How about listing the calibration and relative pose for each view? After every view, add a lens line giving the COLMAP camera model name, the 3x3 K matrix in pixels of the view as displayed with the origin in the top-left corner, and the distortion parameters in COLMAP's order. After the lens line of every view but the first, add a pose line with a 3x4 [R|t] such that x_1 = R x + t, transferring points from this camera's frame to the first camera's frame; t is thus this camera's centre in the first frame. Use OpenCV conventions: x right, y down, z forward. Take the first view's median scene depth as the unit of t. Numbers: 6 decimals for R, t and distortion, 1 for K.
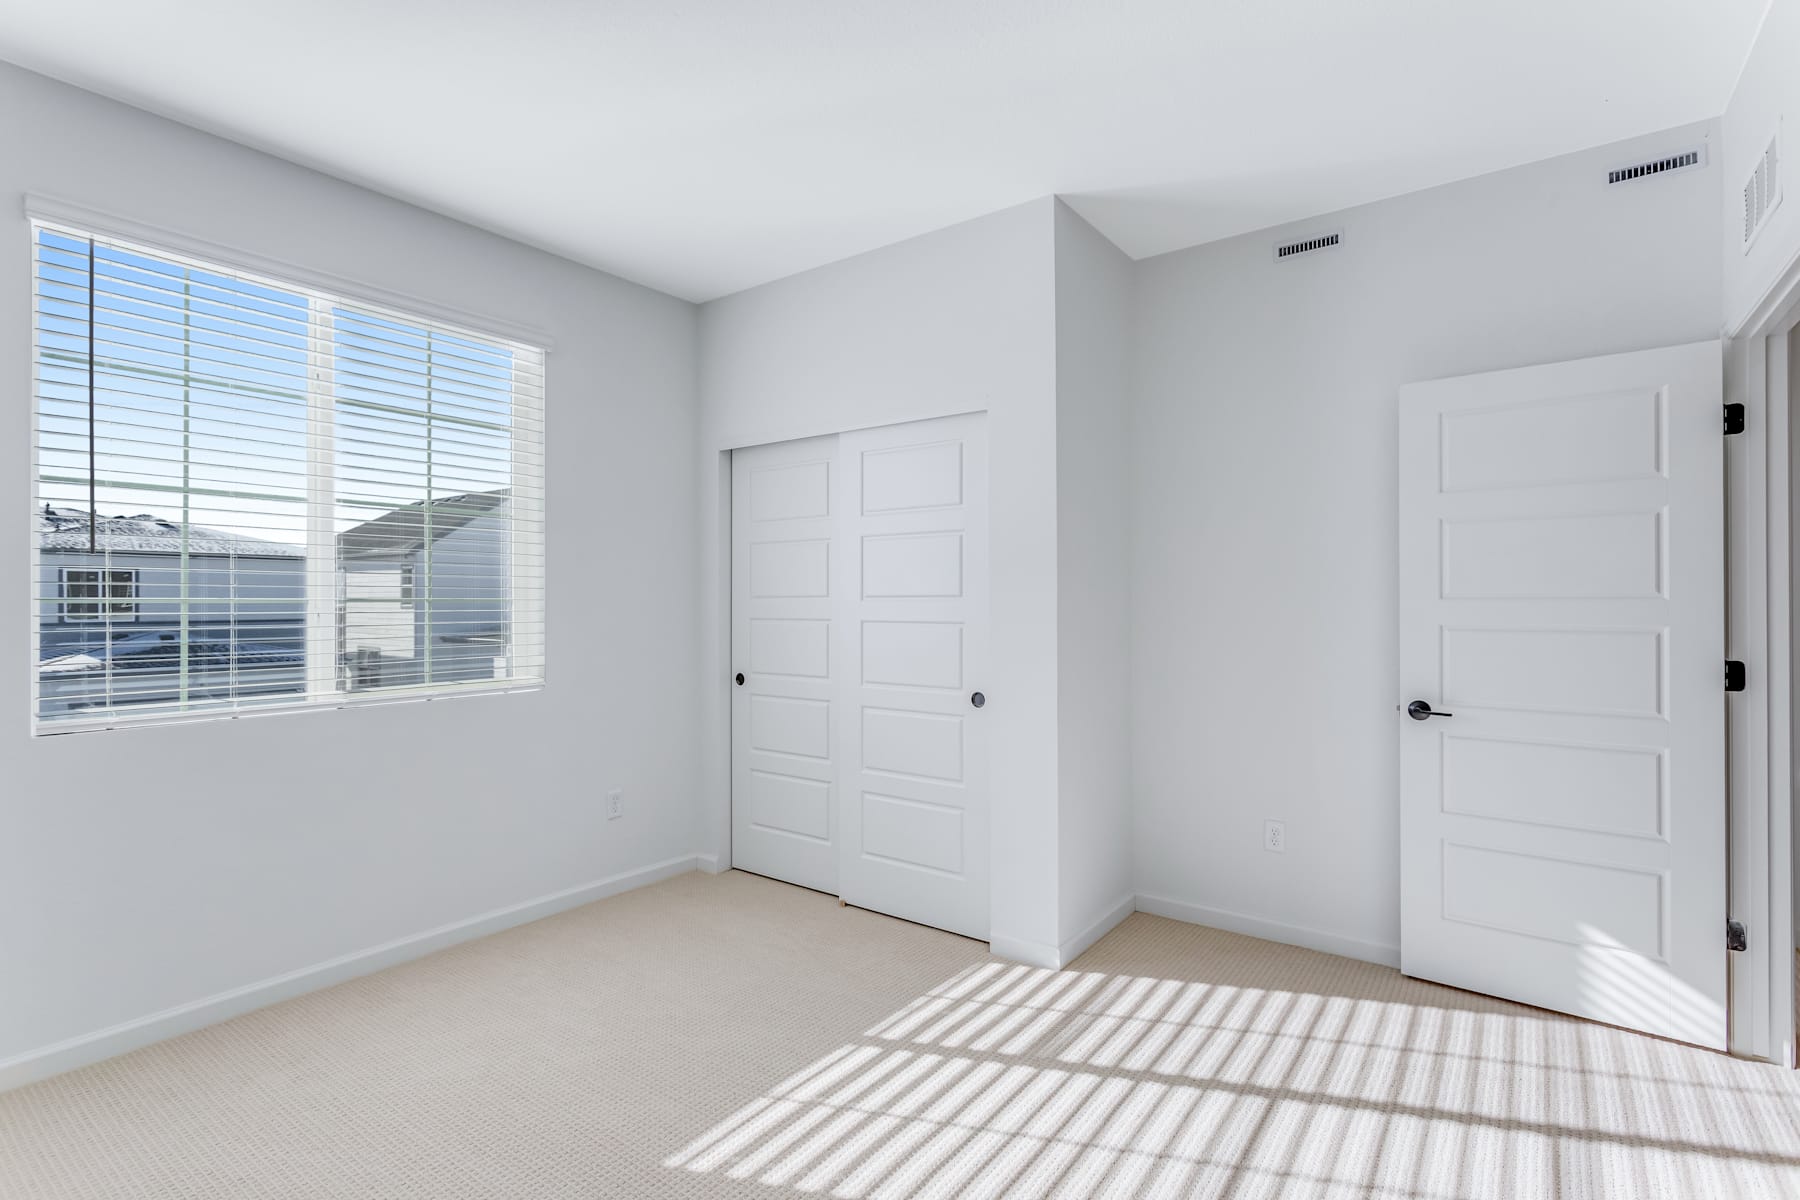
lens RADIAL K [[857.9, 0, 900.0], [0, 857.9, 600.0], [0, 0, 1]] dist [0.003210, 0.000407]
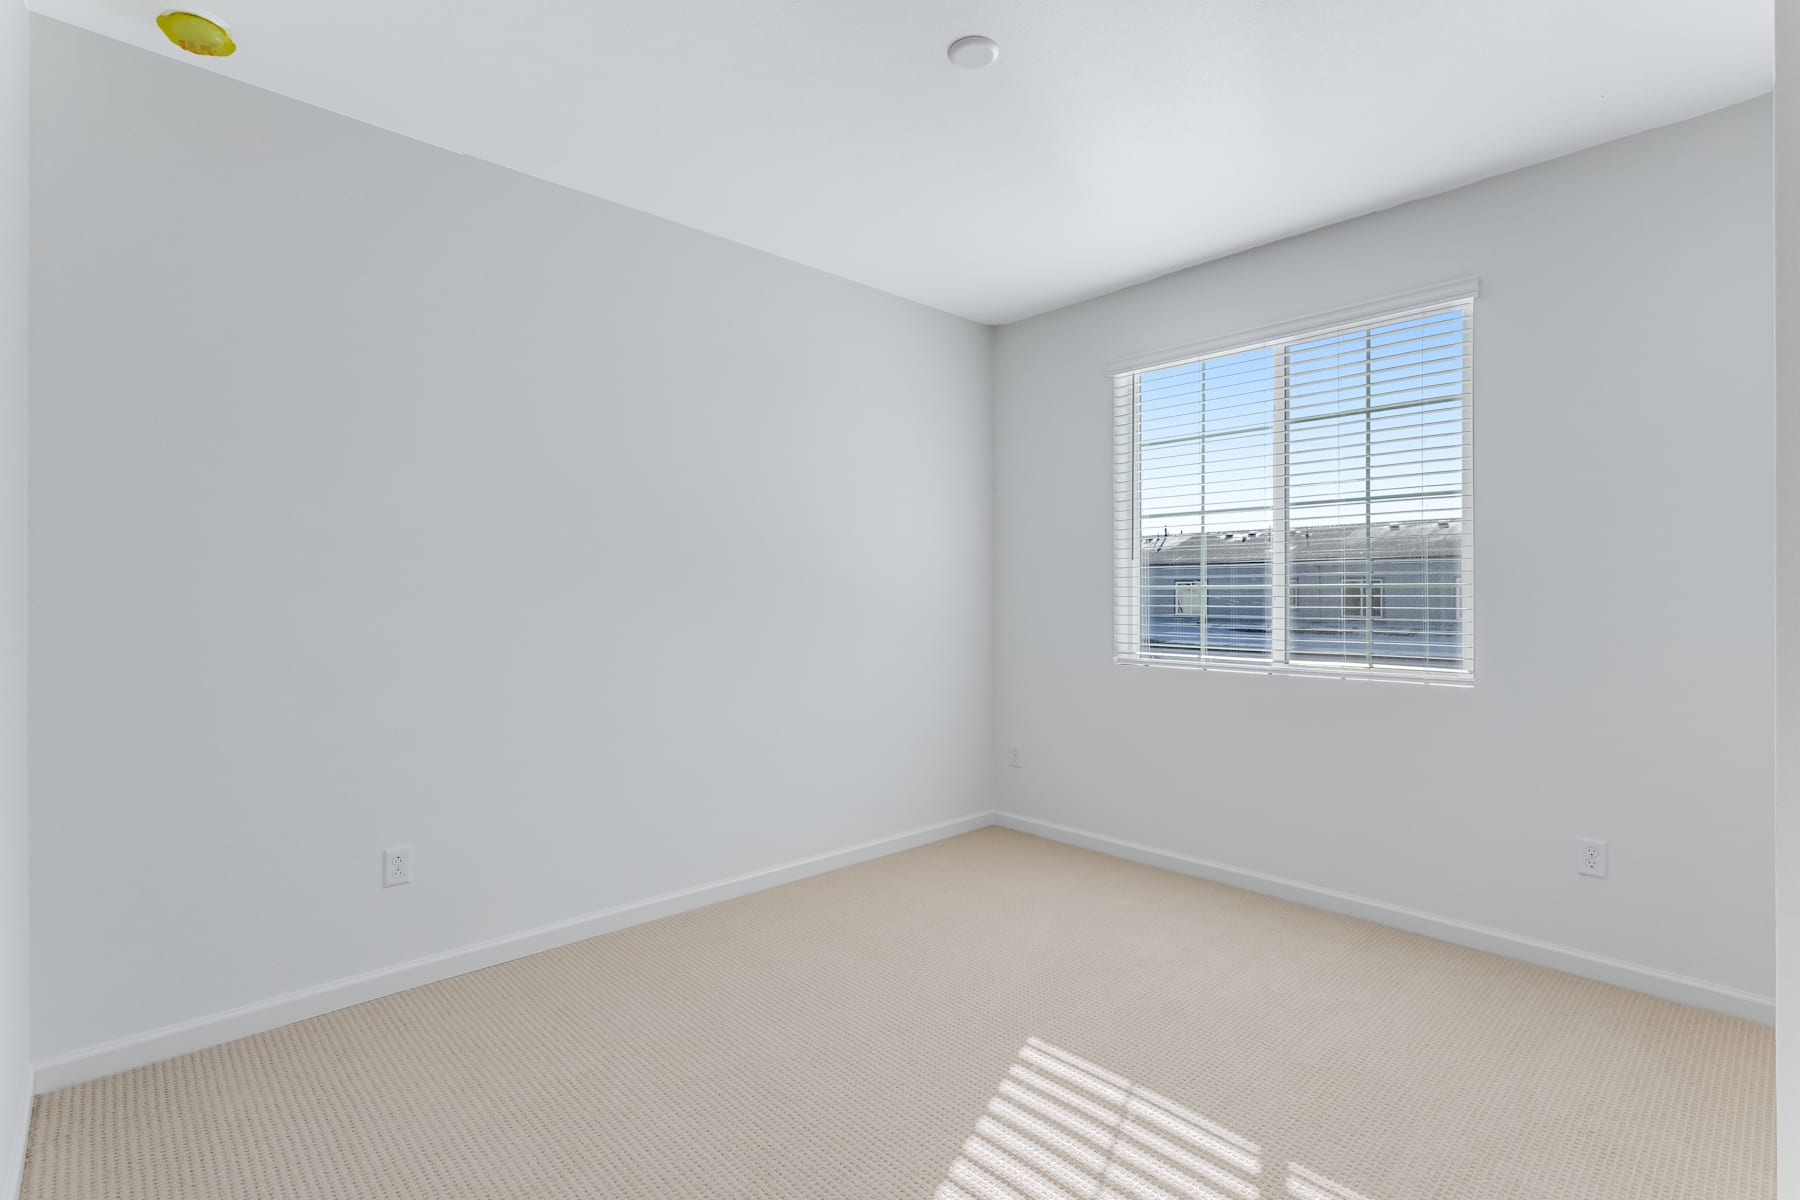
lens RADIAL K [[857.9, 0, 900.0], [0, 857.9, 600.0], [0, 0, 1]] dist [0.003210, 0.000407]
pose [[-0.184089, 0.007073, -0.982884, 0.836903], [0.000417, 0.999975, 0.007118, 0.013413], [0.982909, 0.000901, -0.184088, 0.894812]]
